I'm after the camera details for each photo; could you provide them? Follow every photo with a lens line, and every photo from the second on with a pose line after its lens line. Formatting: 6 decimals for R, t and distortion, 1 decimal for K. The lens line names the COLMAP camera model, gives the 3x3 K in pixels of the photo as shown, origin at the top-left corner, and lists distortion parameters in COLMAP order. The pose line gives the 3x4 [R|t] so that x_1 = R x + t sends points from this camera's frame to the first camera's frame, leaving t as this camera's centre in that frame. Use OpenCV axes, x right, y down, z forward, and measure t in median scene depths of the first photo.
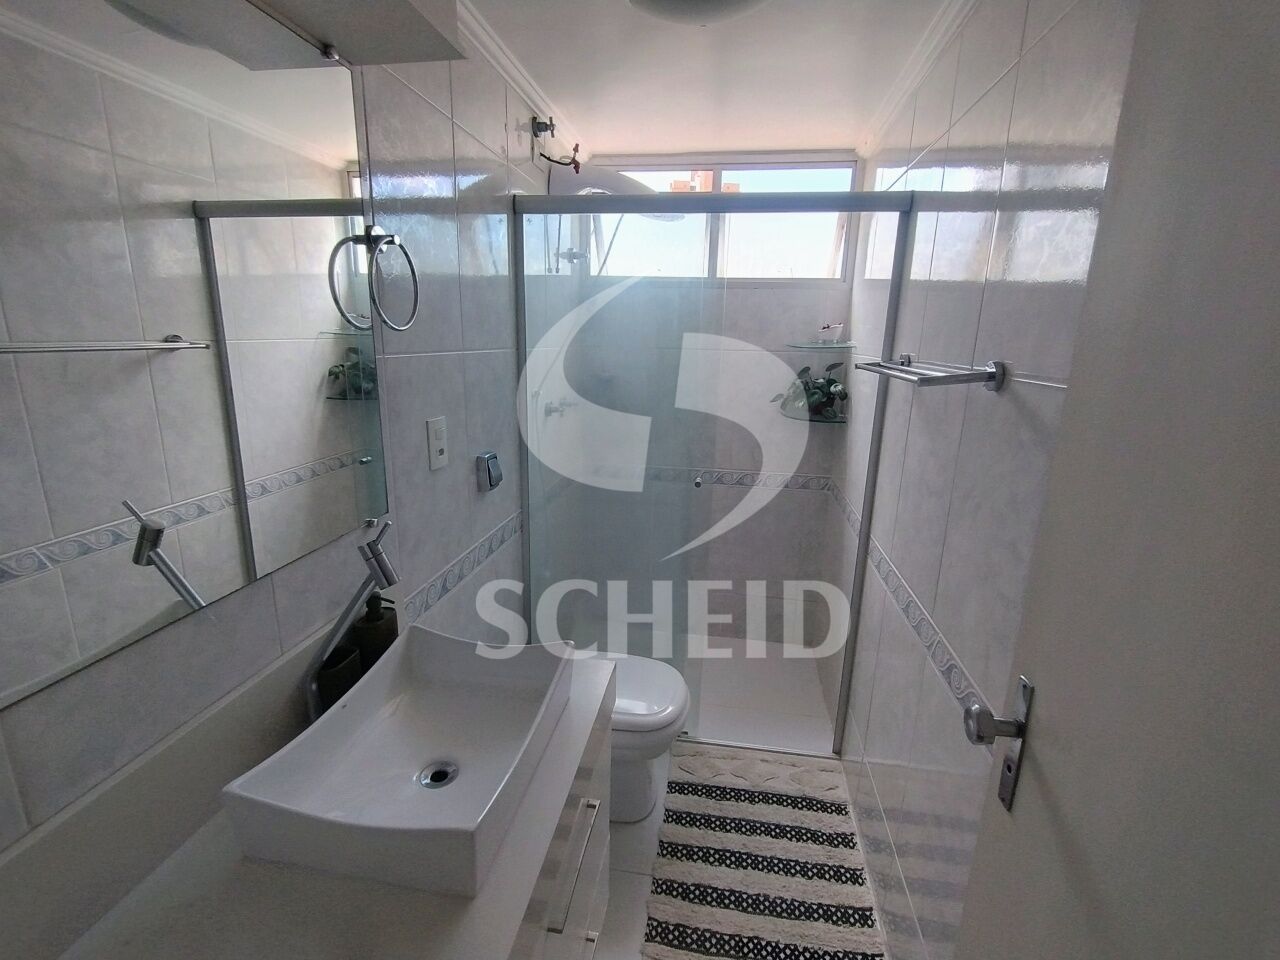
lens RADIAL K [[589.5, 0, 635.4], [0, 589.5, 487.1], [0, 0, 1]] dist [0.000450, 0.000191]
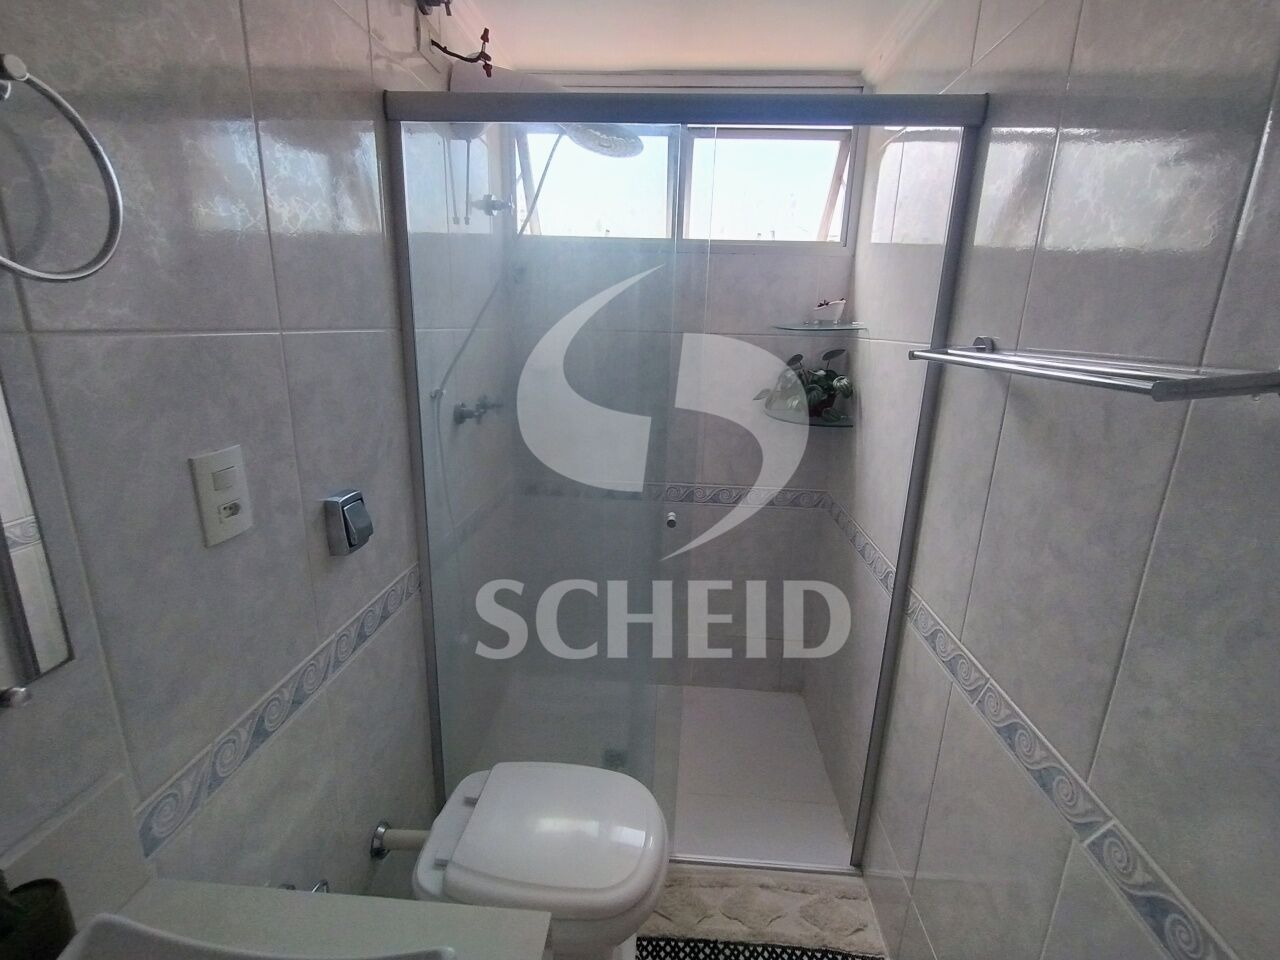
lens RADIAL K [[601.4, 0, 640.0], [0, 601.4, 480.0], [0, 0, 1]] dist [-0.003546, -0.000538]
pose [[0.995472, -0.020388, 0.092838, 0.002872], [0.019780, 0.999776, 0.007467, -0.056337], [-0.092970, -0.005597, 0.995653, 0.264009]]
